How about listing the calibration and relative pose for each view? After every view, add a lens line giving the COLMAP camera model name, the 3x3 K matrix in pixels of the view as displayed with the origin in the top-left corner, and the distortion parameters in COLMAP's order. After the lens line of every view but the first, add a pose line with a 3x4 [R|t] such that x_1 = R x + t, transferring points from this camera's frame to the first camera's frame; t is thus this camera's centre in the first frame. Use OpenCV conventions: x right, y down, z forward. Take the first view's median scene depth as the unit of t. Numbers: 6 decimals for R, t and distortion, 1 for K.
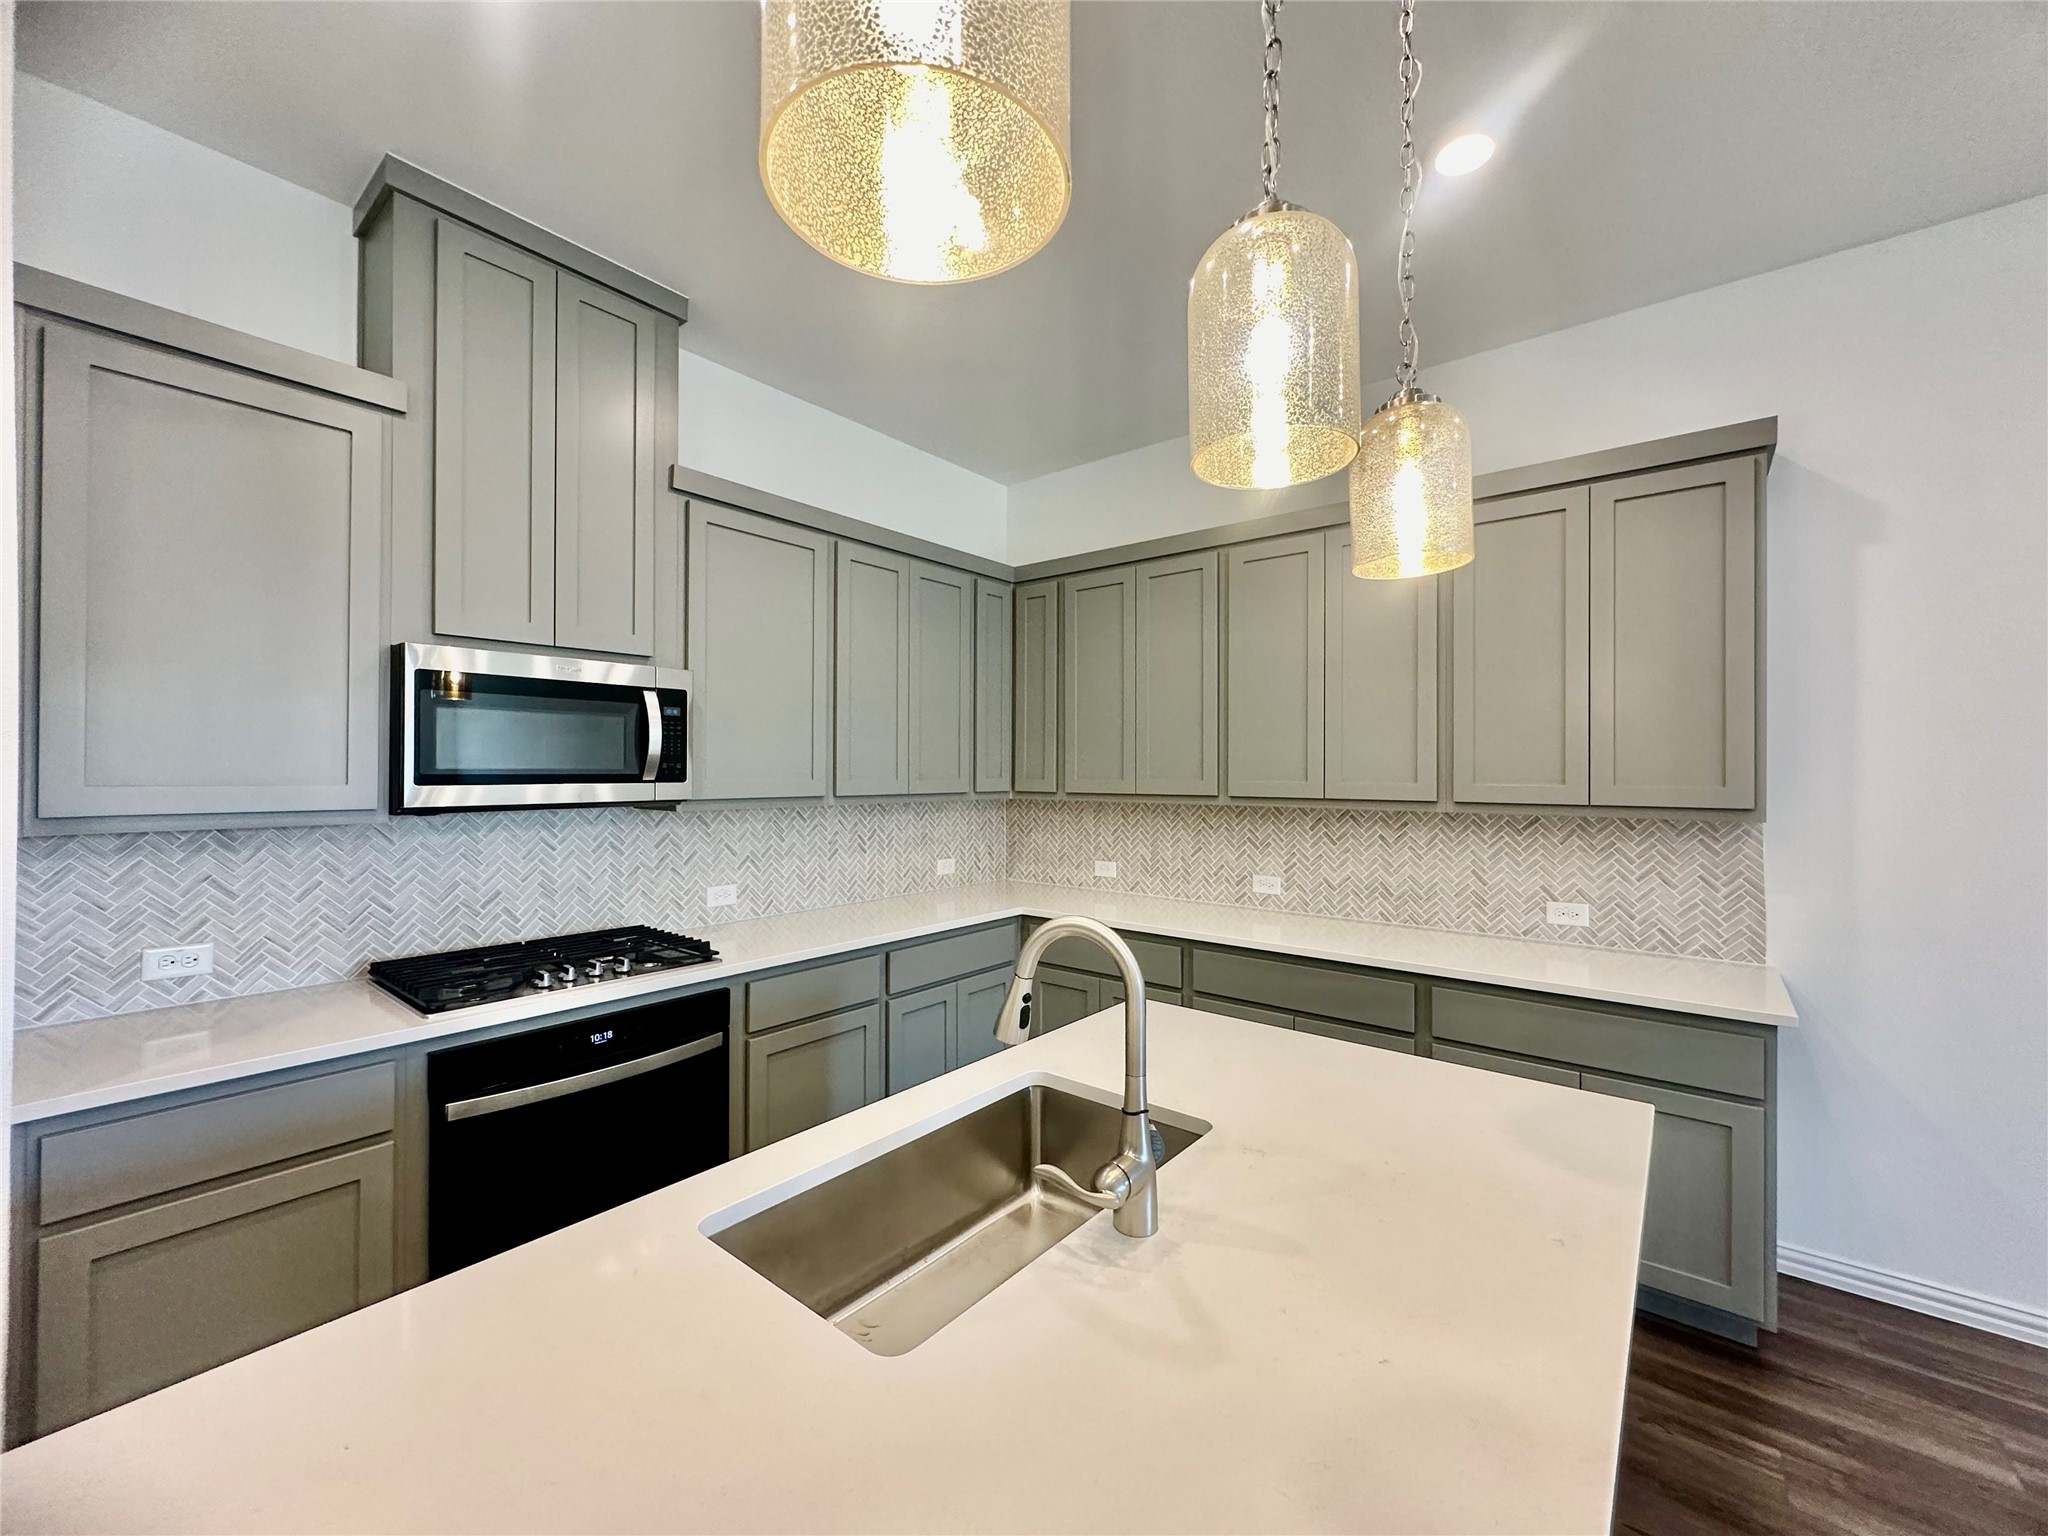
lens RADIAL K [[815.8, 0, 1022.2], [0, 815.8, 767.2], [0, 0, 1]] dist [-0.004725, 0.001319]
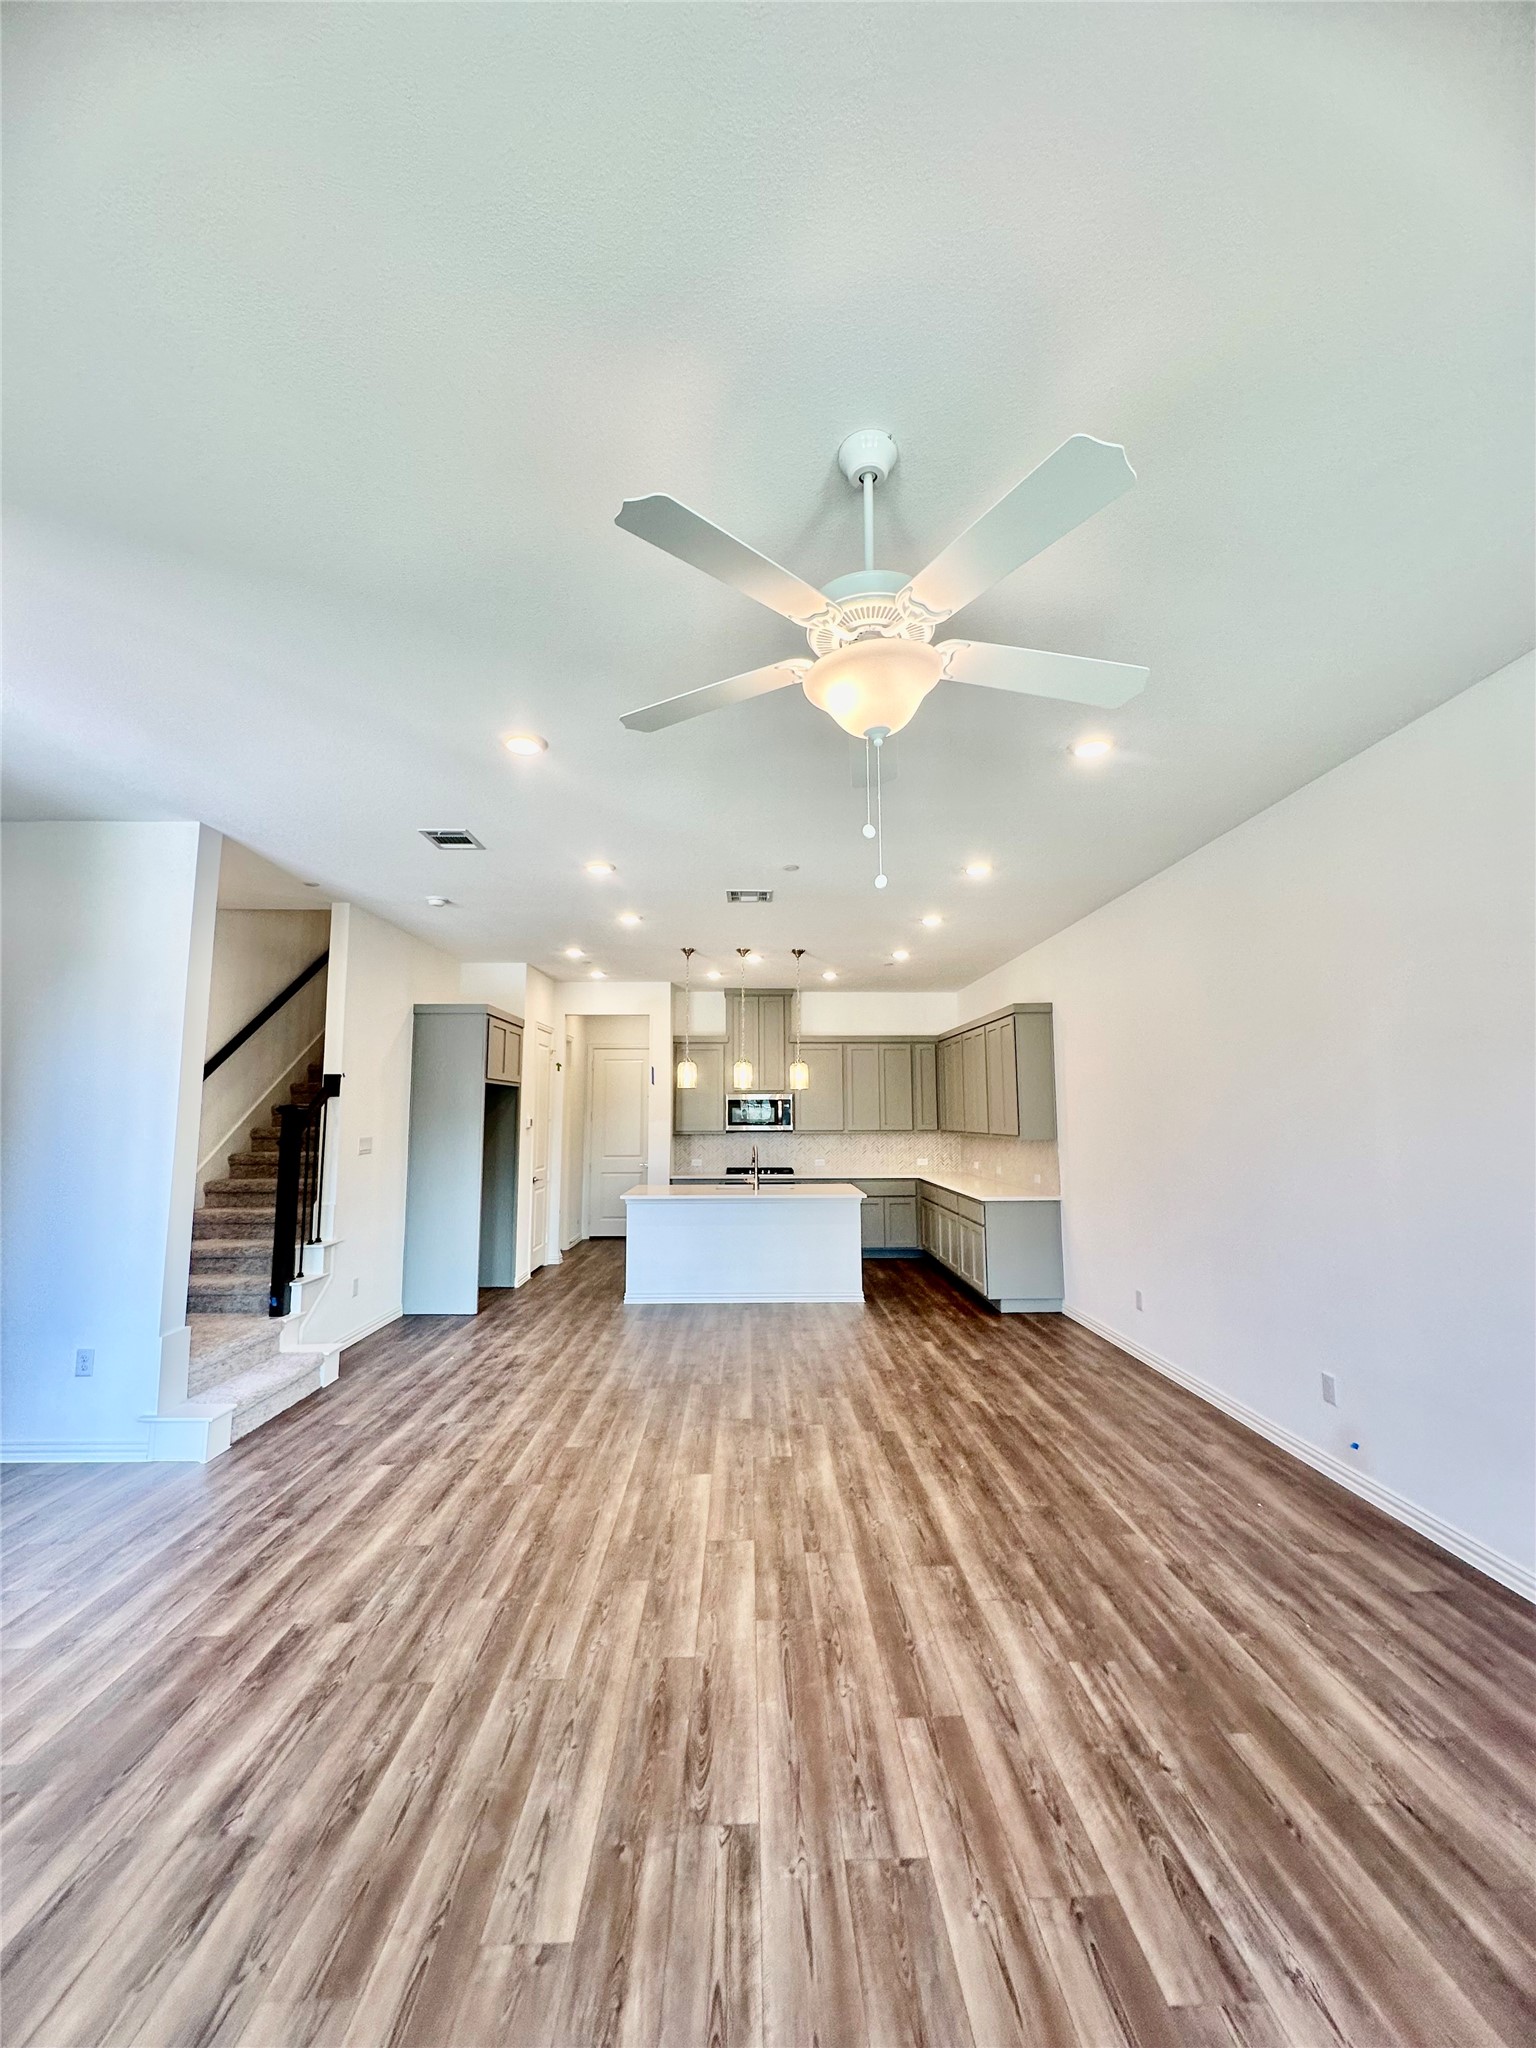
lens RADIAL K [[815.8, 0, 763.2], [0, 815.8, 1022.2], [0, 0, 1]] dist [-0.004725, 0.001319]
pose [[0.644911, -0.093331, -0.758538, 2.326520], [0.009508, 0.993418, -0.114147, -0.023166], [0.764199, 0.066402, 0.641554, -1.459114]]
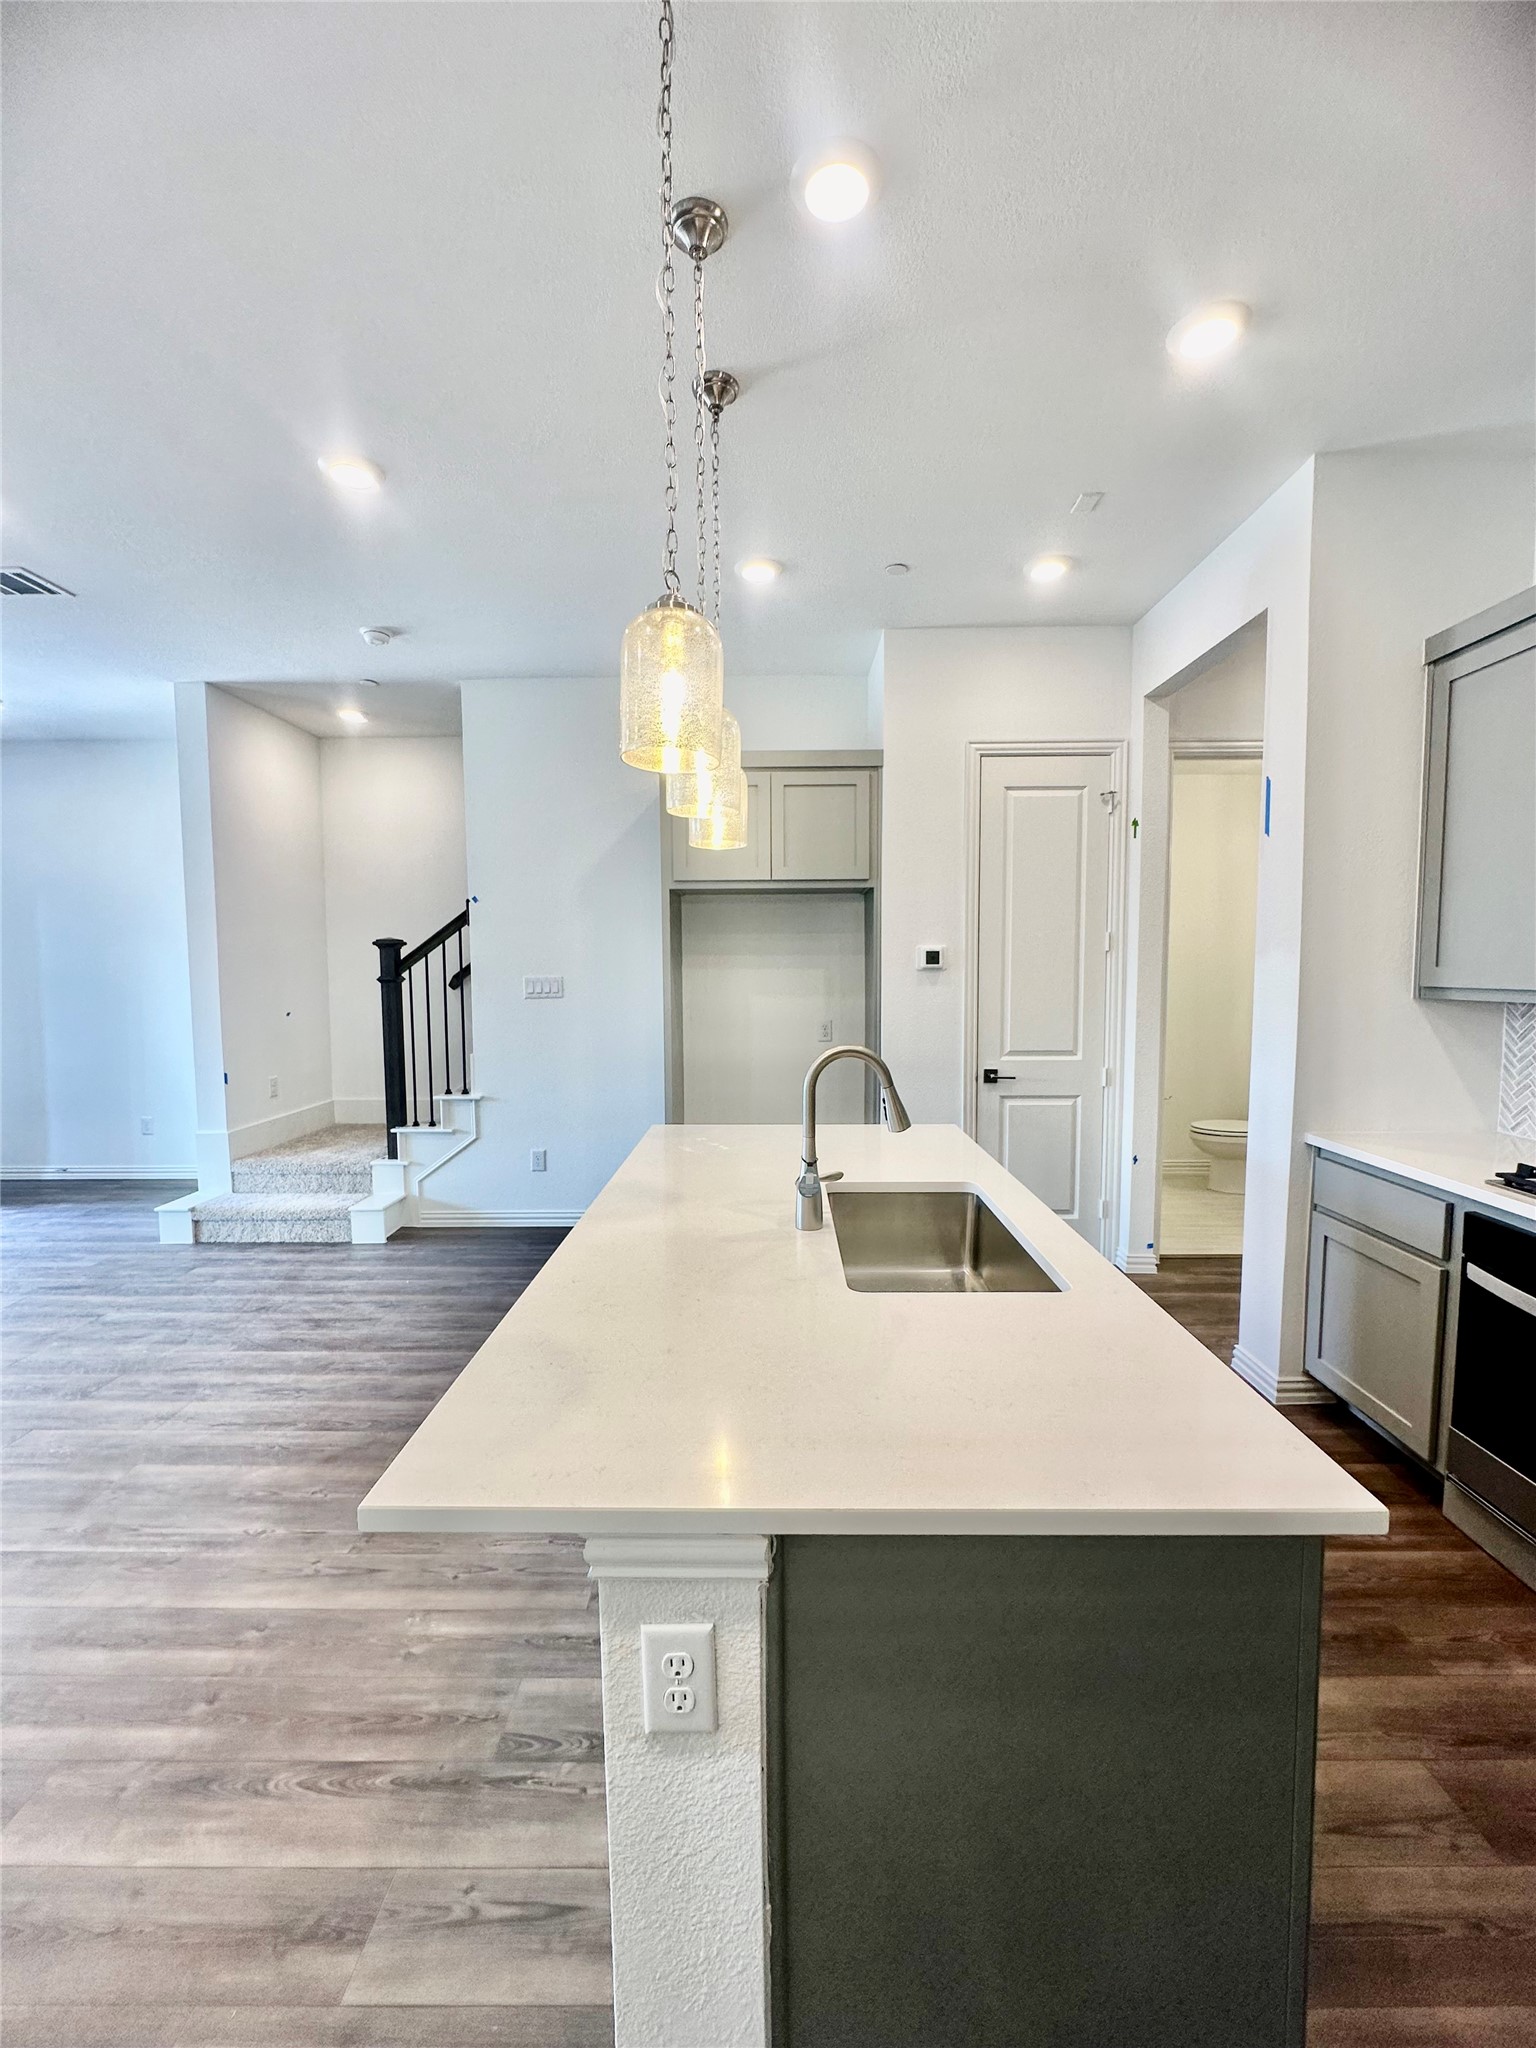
lens RADIAL K [[815.8, 0, 770.8], [0, 815.8, 1024.0], [0, 0, 1]] dist [-0.004725, 0.001319]
pose [[-0.780674, 0.044362, -0.623362, 0.511450], [0.004262, 0.997832, 0.065675, 0.016818], [0.624924, 0.048614, -0.779171, 0.934887]]
